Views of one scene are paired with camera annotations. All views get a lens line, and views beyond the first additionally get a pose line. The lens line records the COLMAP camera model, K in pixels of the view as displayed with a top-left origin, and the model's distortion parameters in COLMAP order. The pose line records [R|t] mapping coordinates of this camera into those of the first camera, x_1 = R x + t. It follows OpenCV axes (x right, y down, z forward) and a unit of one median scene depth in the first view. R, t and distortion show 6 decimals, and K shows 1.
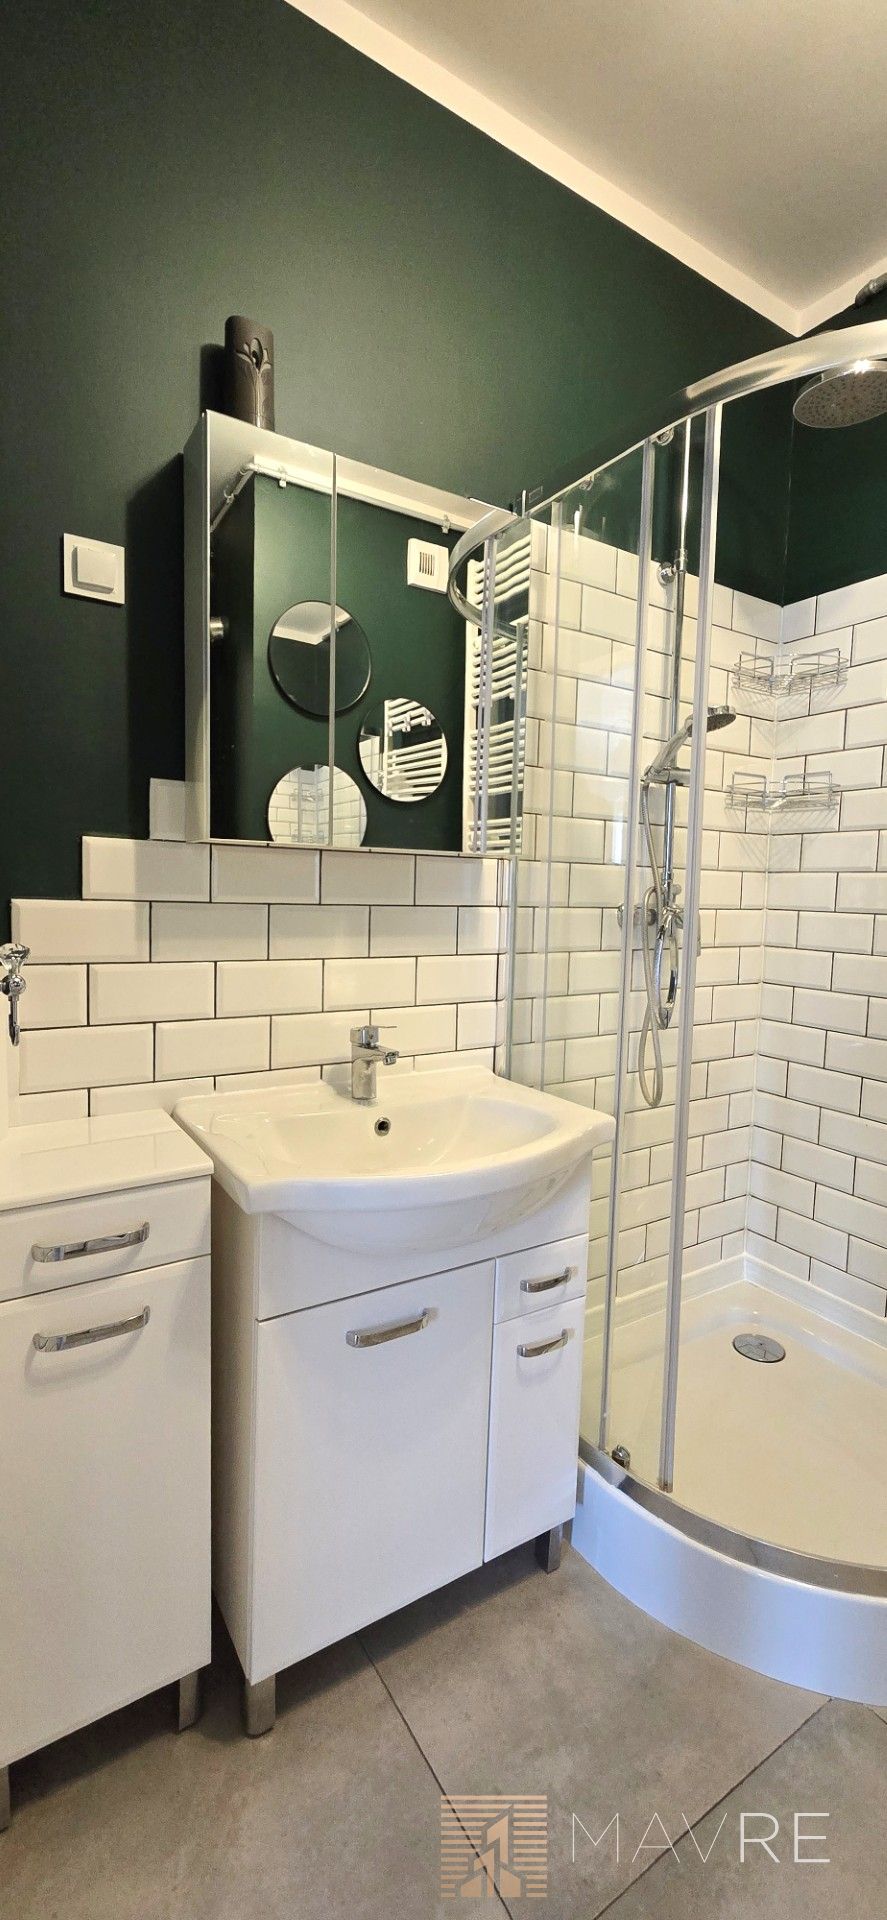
lens RADIAL K [[778.1, 0, 447.6], [0, 778.1, 957.2], [0, 0, 1]] dist [-0.006864, -0.000269]
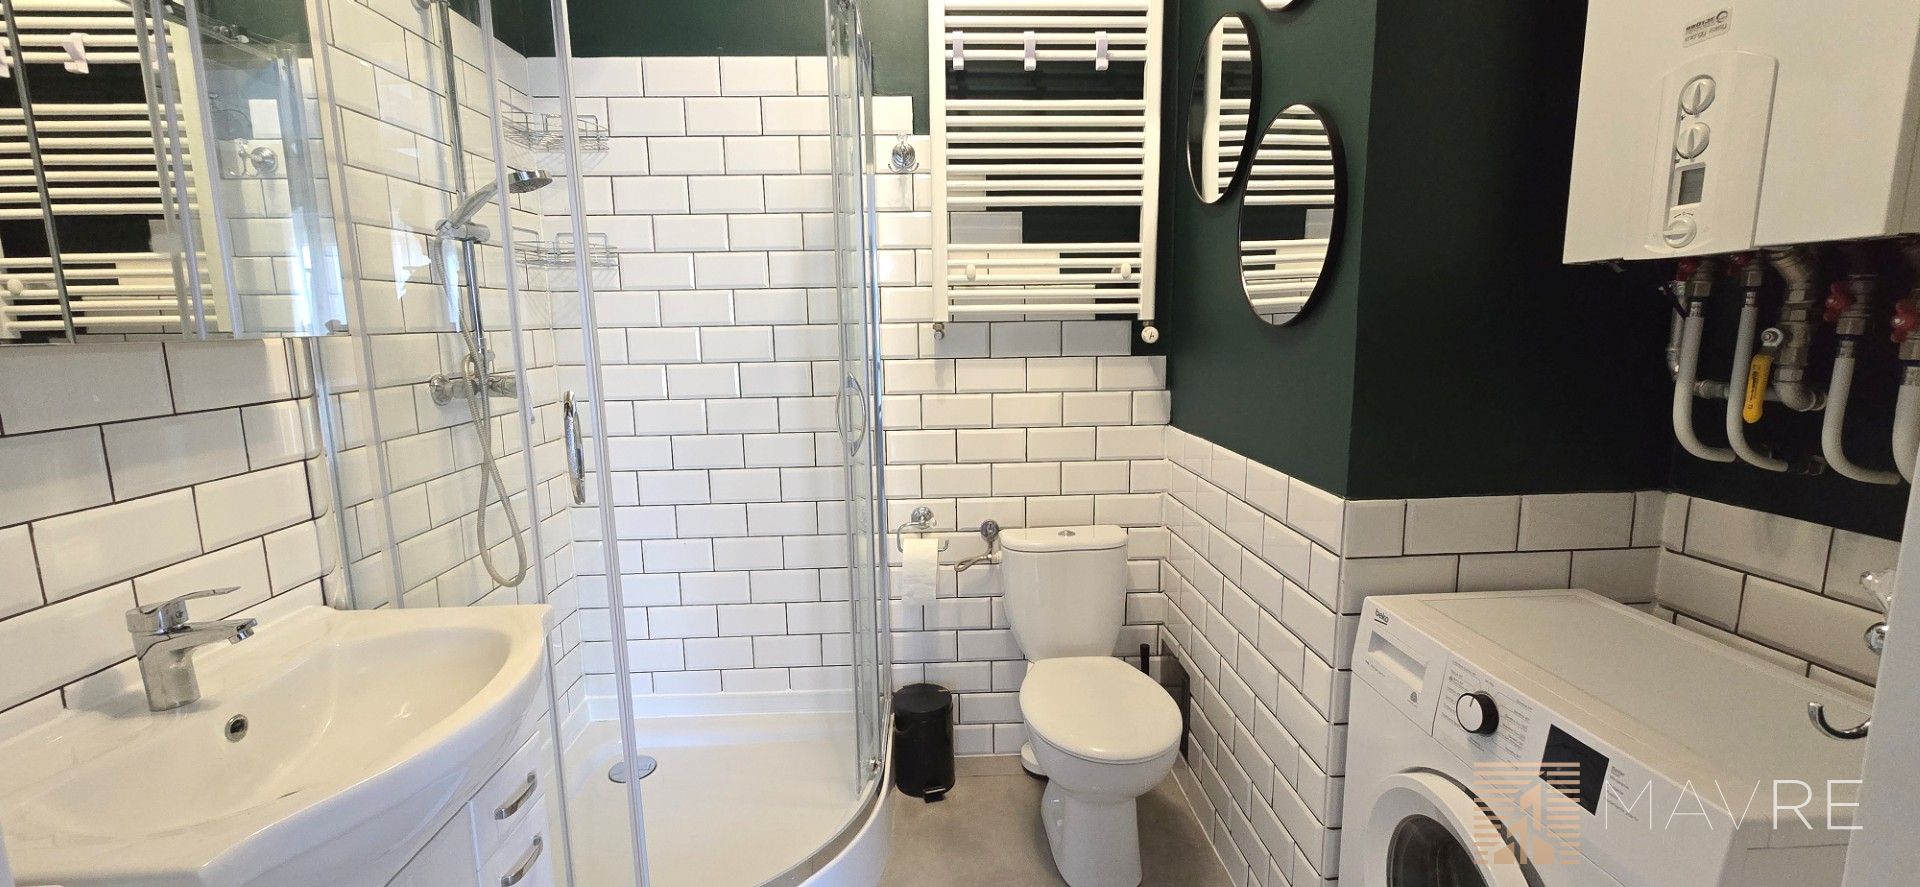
lens RADIAL K [[778.1, 0, 957.6], [0, 778.1, 441.8], [0, 0, 1]] dist [-0.006864, -0.000269]
pose [[0.504319, -0.165400, 0.847529, -0.264950], [0.100593, 0.986055, 0.132577, -0.060613], [-0.857638, 0.018394, 0.513925, 0.047302]]
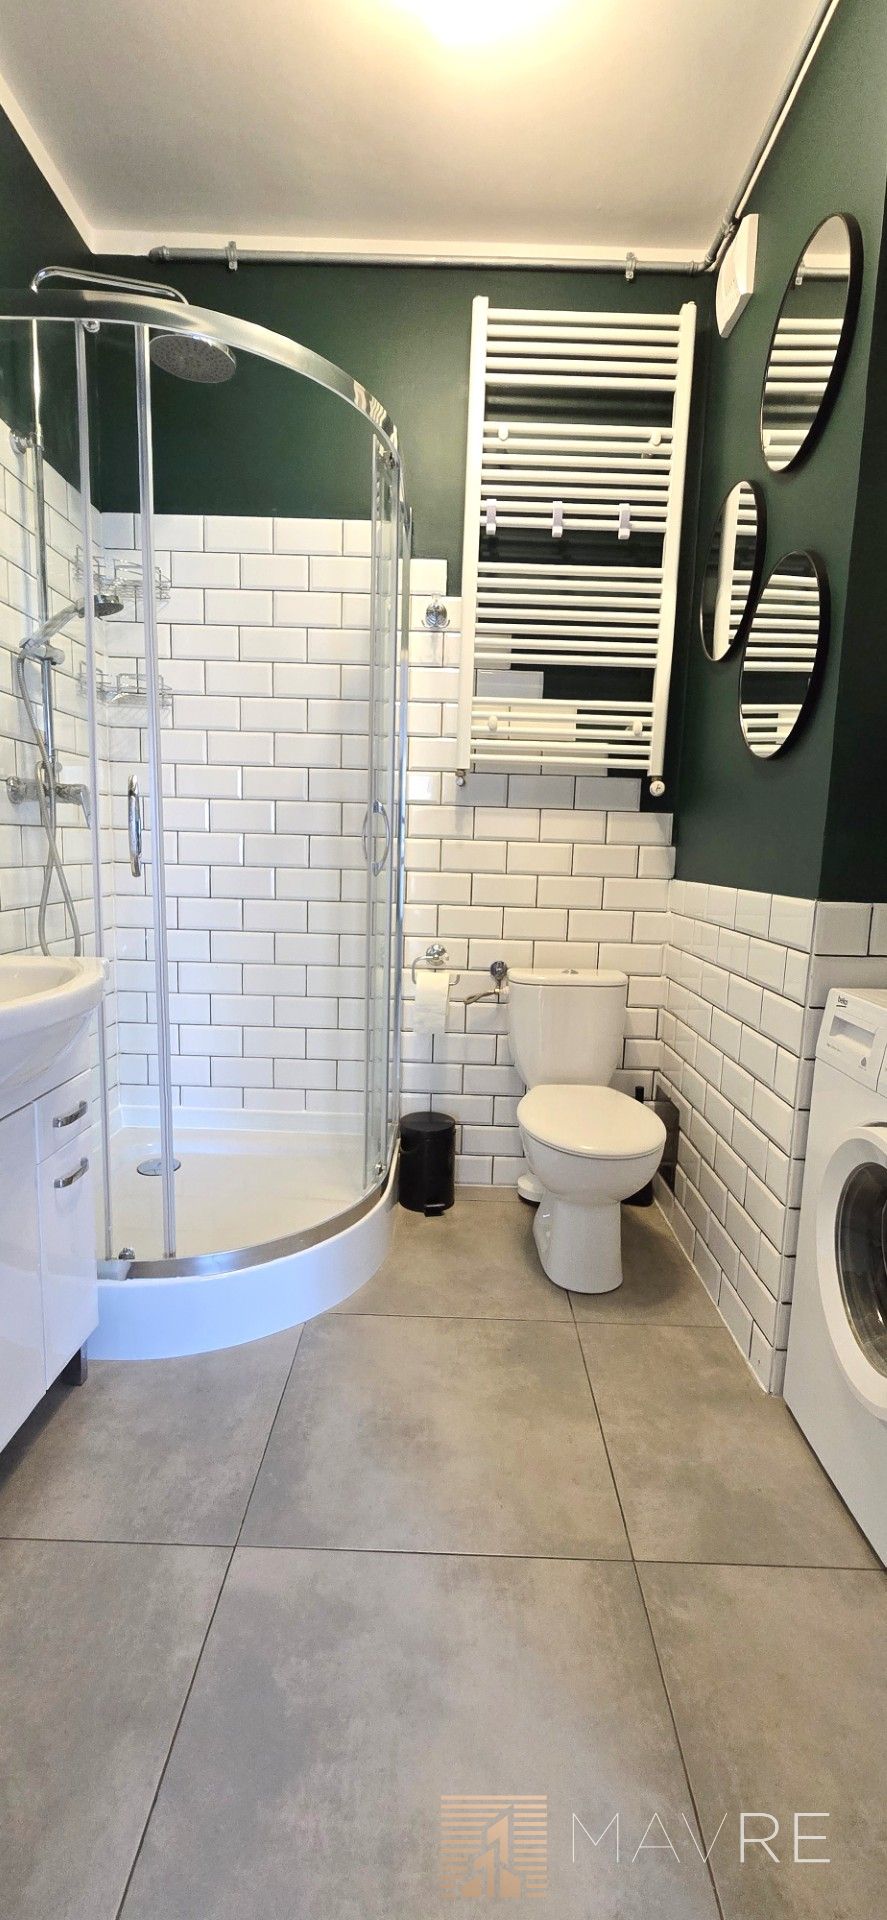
lens RADIAL K [[778.1, 0, 447.6], [0, 778.1, 957.2], [0, 0, 1]] dist [-0.006864, -0.000269]
pose [[0.545694, -0.129273, 0.827953, -0.367264], [0.053896, 0.991398, 0.119271, 0.081287], [-0.836250, -0.020462, 0.547967, -0.018532]]
